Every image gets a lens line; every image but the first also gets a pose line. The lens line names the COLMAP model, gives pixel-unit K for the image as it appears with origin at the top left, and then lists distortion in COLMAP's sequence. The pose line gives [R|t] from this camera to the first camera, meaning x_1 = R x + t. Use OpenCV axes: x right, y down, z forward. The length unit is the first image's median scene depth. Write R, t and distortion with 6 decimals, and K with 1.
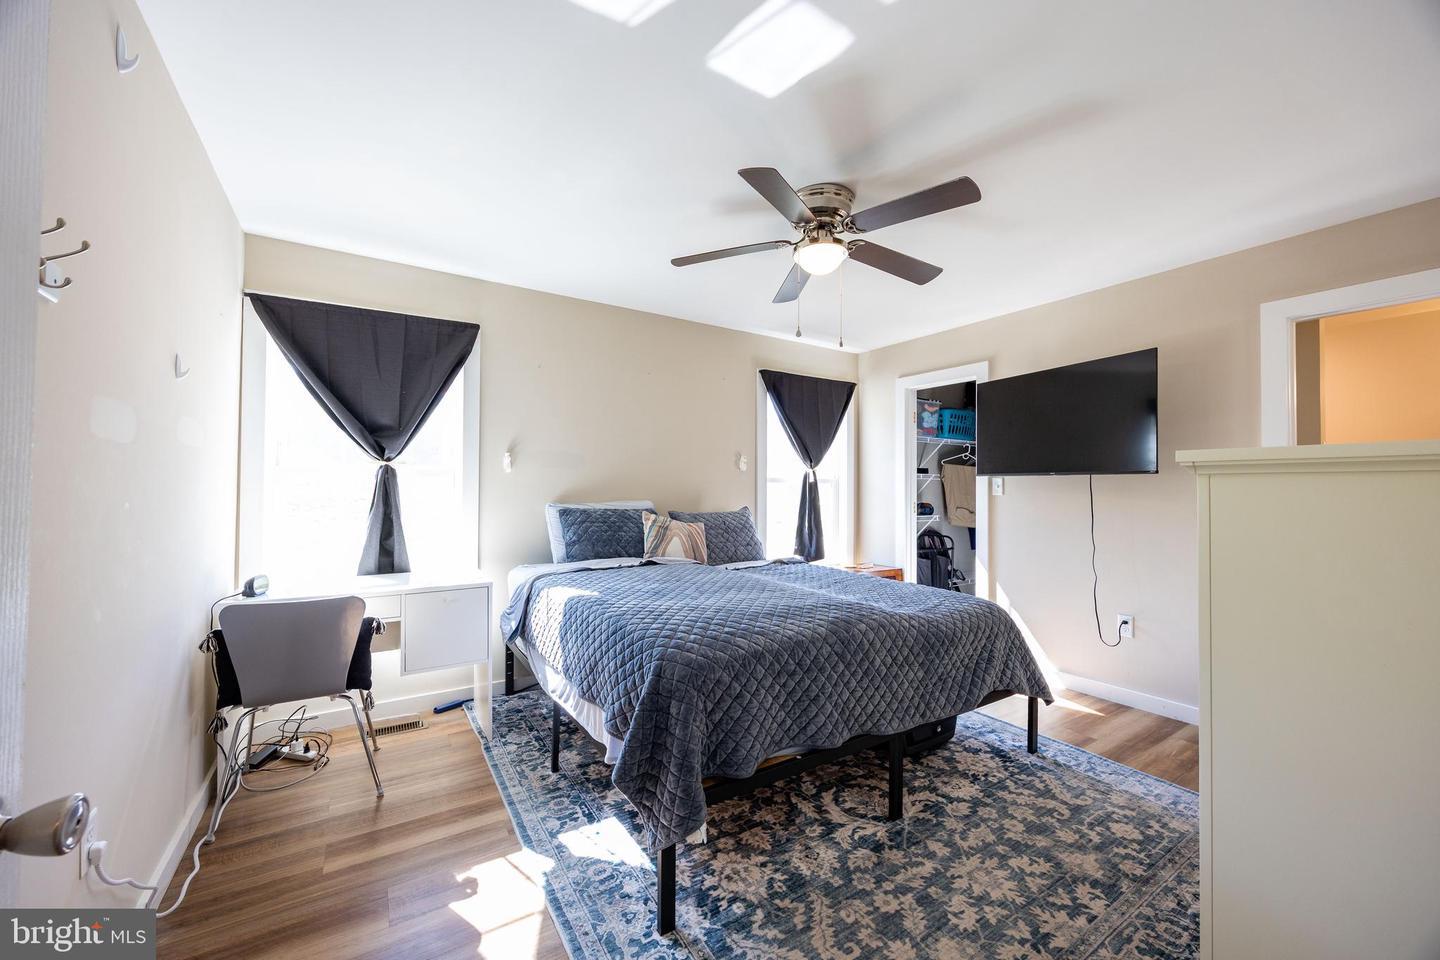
lens RADIAL K [[551.0, 0, 718.1], [0, 551.0, 481.3], [0, 0, 1]] dist [-0.002741, -0.000228]
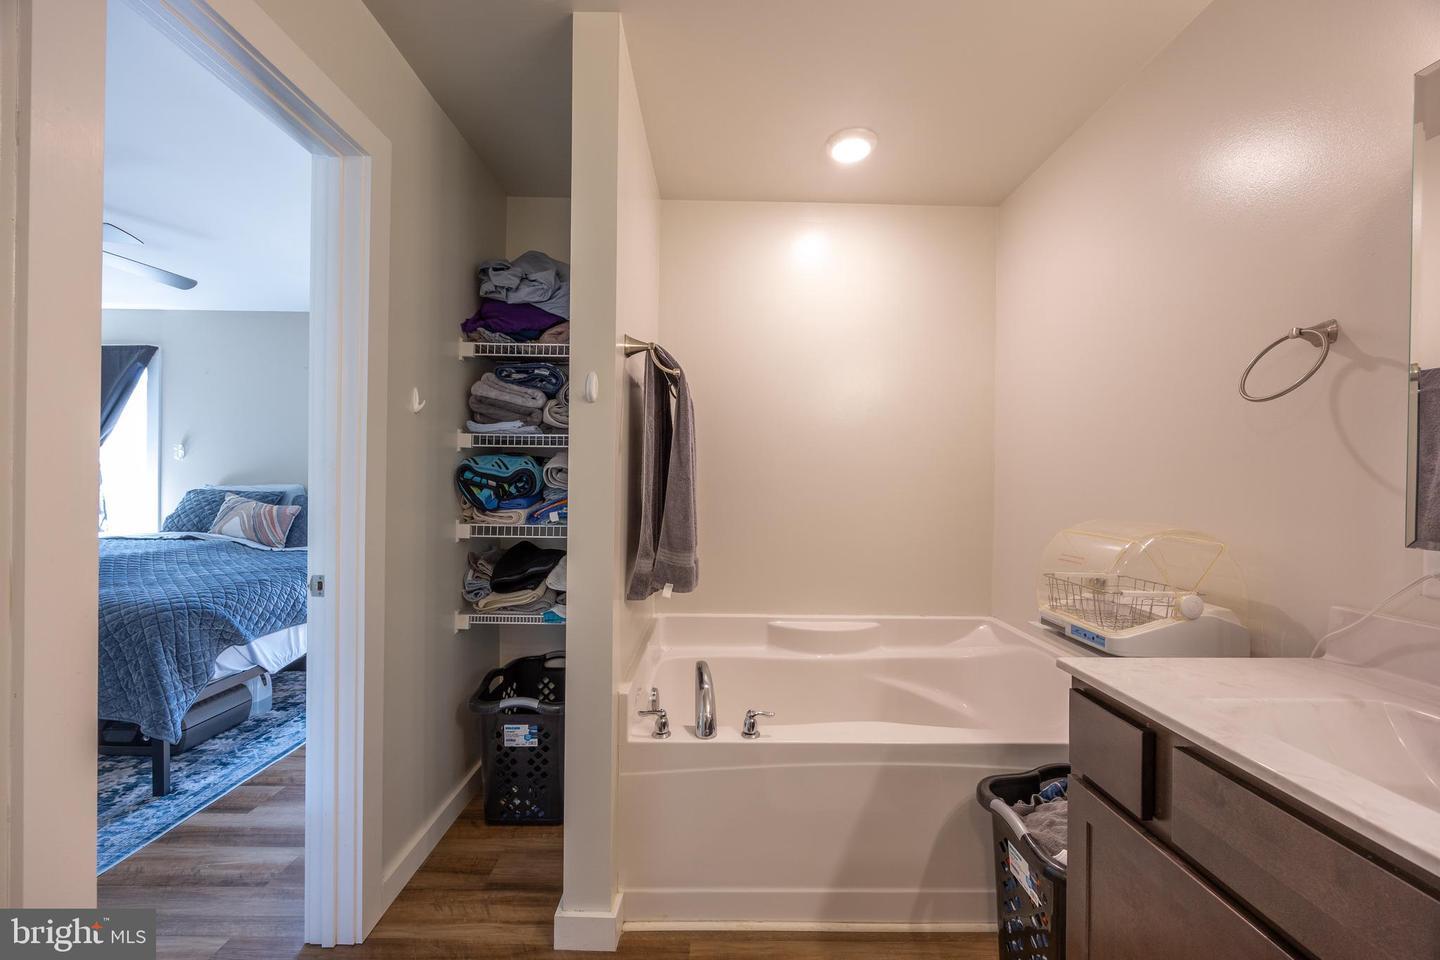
lens RADIAL K [[551.0, 0, 718.1], [0, 551.0, 481.3], [0, 0, 1]] dist [-0.002741, -0.000228]
pose [[0.844255, 0.009815, -0.535852, 2.364170], [-0.002528, 0.999894, 0.014332, 0.022733], [0.535936, -0.010745, 0.844190, 1.063339]]
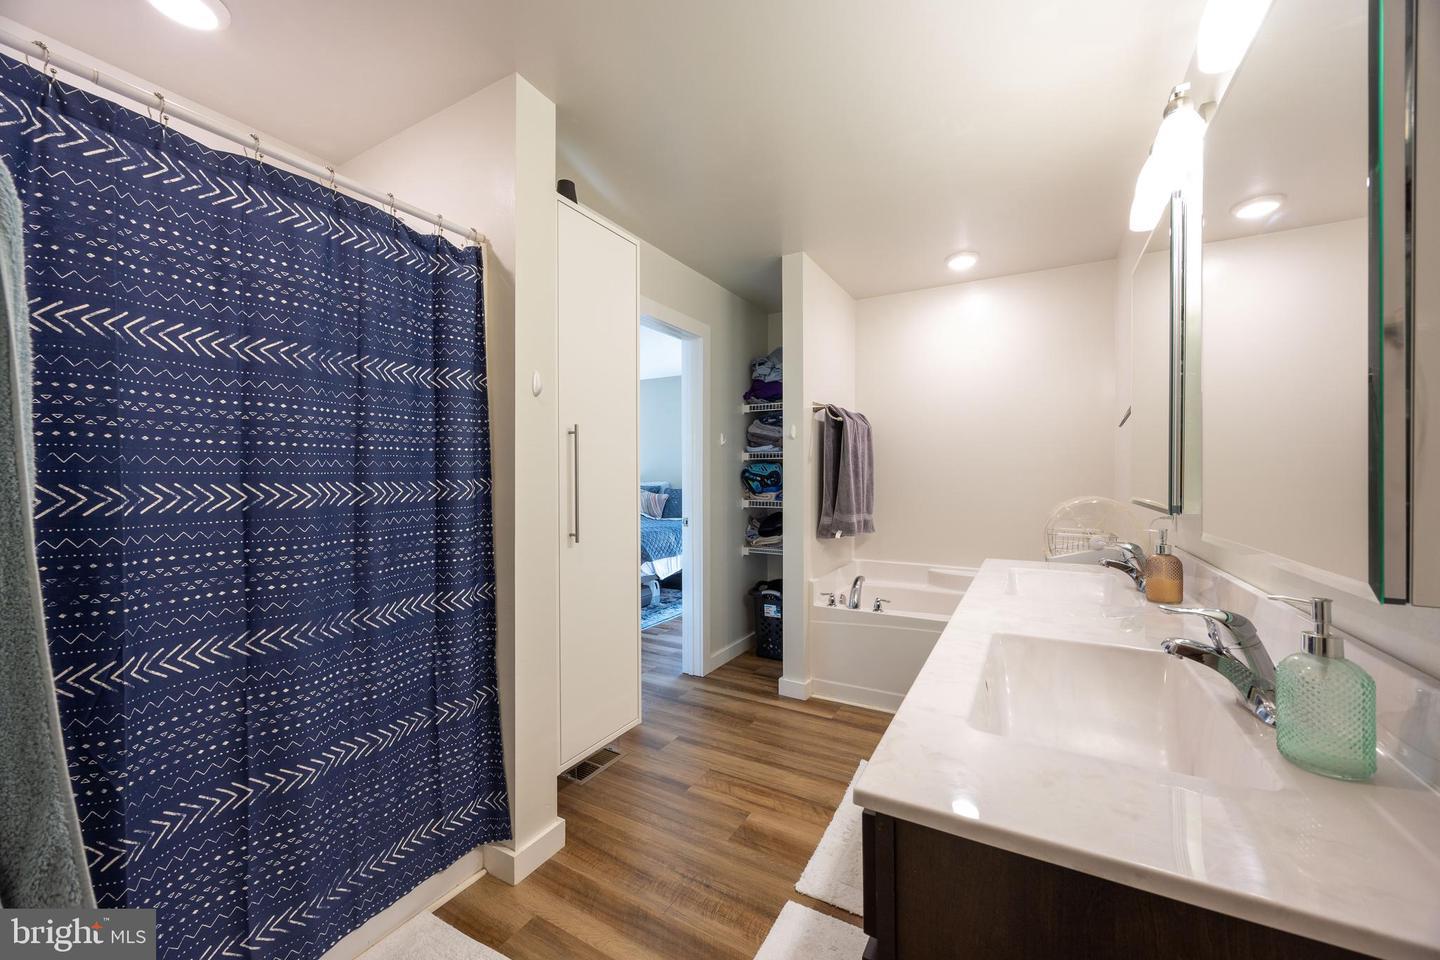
lens RADIAL K [[551.0, 0, 718.1], [0, 551.0, 481.3], [0, 0, 1]] dist [-0.002741, -0.000228]
pose [[0.452456, 0.006270, -0.891765, 3.173087], [0.016595, 0.999743, 0.015449, 0.018919], [0.891632, -0.021789, 0.452236, 0.675920]]
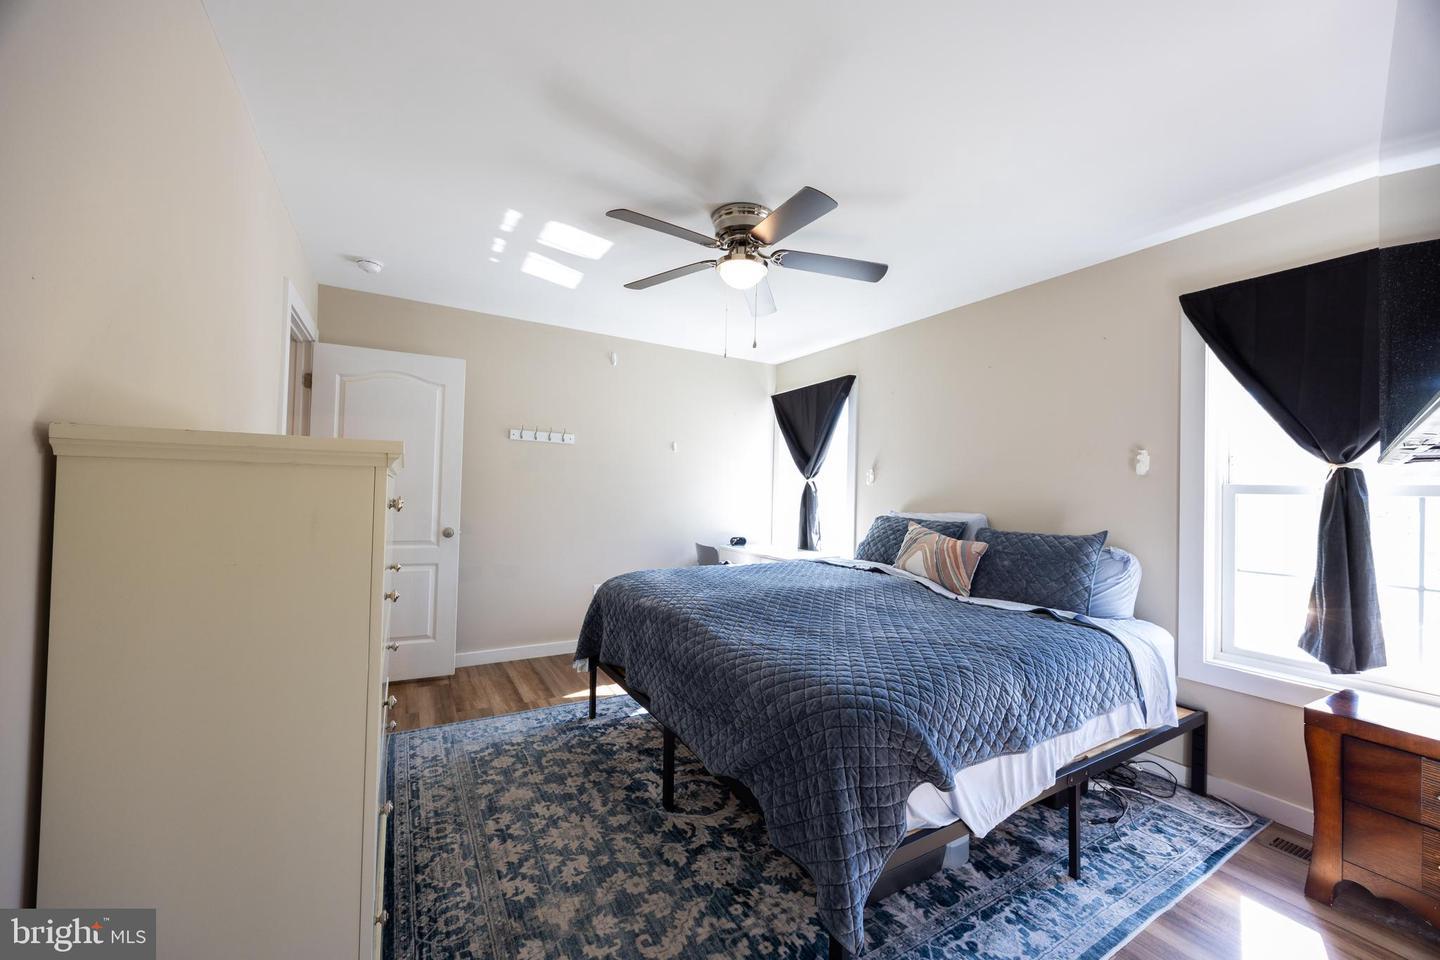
lens RADIAL K [[541.7, 0, 722.2], [0, 541.7, 481.1], [0, 0, 1]] dist [-0.003939, -0.000256]
pose [[-0.039066, -0.027168, -0.998867, 1.515528], [-0.009849, 0.999592, -0.026802, 0.021220], [0.999188, 0.008791, -0.039318, 1.267396]]
